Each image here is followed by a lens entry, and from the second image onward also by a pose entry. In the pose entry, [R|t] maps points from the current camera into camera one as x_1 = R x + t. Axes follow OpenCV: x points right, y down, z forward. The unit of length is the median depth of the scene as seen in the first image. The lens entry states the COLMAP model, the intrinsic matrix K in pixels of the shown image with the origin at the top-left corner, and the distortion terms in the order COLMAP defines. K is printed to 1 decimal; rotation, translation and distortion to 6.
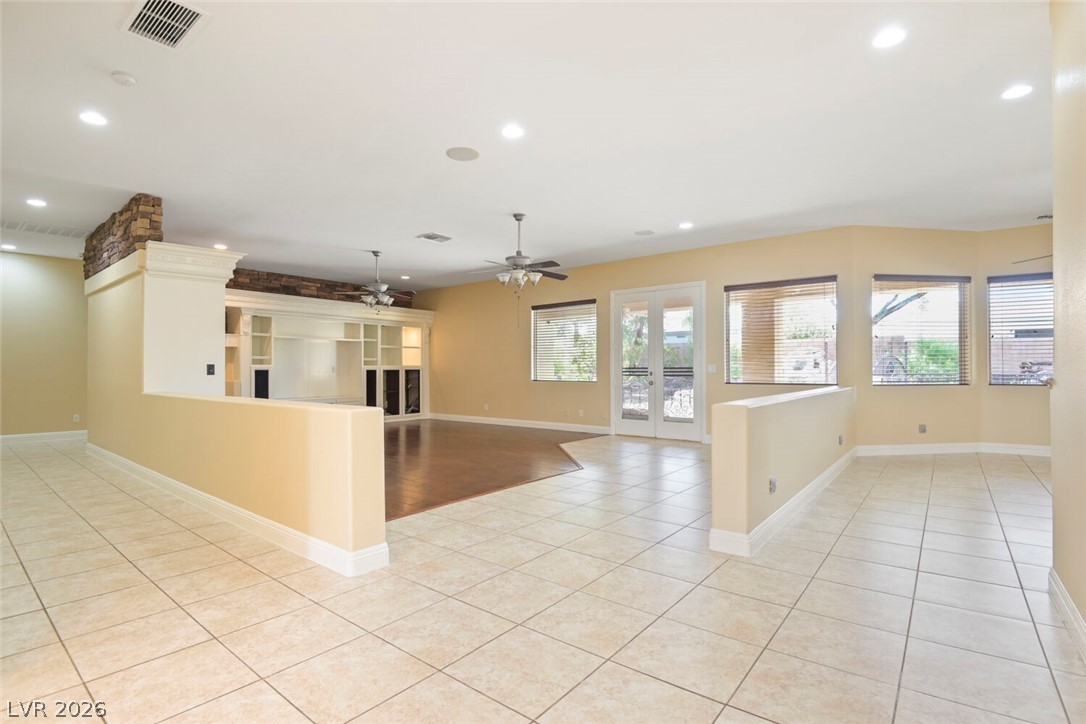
lens RADIAL K [[514.9, 0, 534.6], [0, 514.9, 358.7], [0, 0, 1]] dist [0.018410, -0.033410]
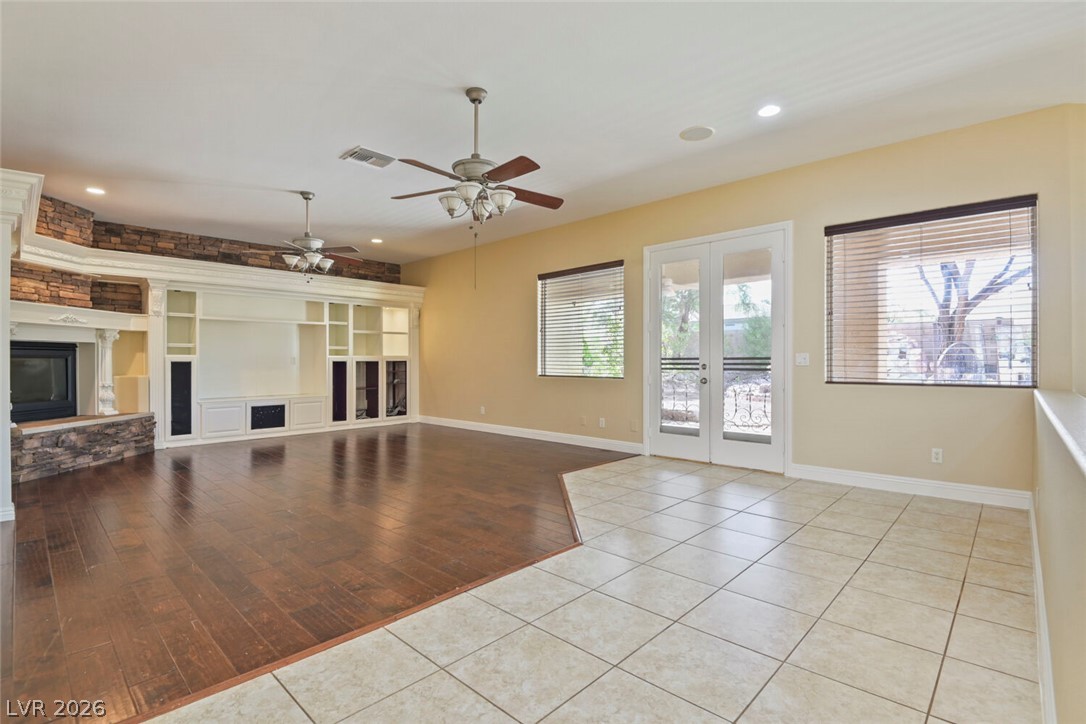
lens RADIAL K [[505.6, 0, 551.6], [0, 505.6, 359.9], [0, 0, 1]] dist [-0.031165, -0.000570]
pose [[0.998489, -0.000235, -0.054946, 0.053856], [0.001331, 0.999801, 0.019918, 0.005450], [0.054930, -0.019961, 0.998291, 0.281149]]
